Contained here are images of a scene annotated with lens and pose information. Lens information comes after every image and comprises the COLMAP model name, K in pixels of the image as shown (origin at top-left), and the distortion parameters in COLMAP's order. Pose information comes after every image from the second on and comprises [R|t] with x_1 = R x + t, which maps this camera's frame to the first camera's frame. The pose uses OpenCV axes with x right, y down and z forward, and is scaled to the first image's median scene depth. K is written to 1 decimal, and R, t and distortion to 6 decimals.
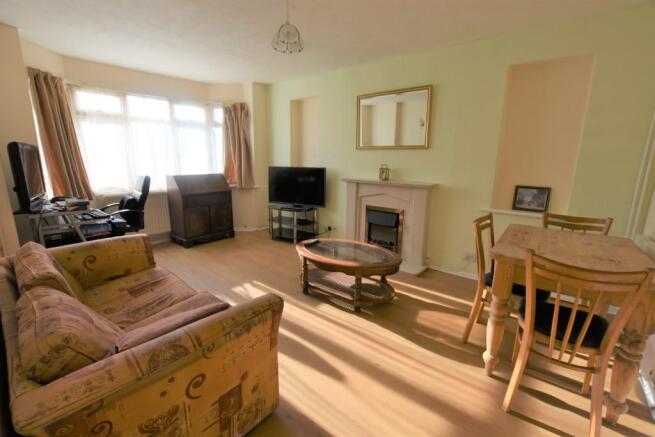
lens RADIAL K [[291.5, 0, 327.5], [0, 291.5, 218.5], [0, 0, 1]] dist [-0.001745, -0.000115]
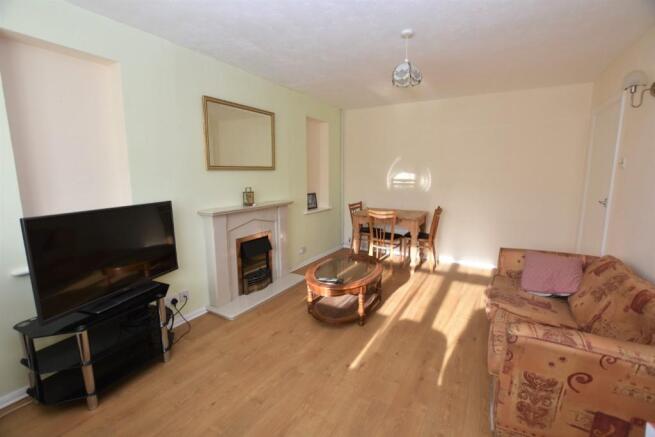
lens RADIAL K [[291.5, 0, 327.5], [0, 291.5, 218.5], [0, 0, 1]] dist [-0.001745, -0.000115]
pose [[-0.156232, -0.170411, 0.972909, -0.714536], [0.207130, 0.957450, 0.200965, -0.222836], [-0.965758, 0.232915, -0.114287, 0.891379]]
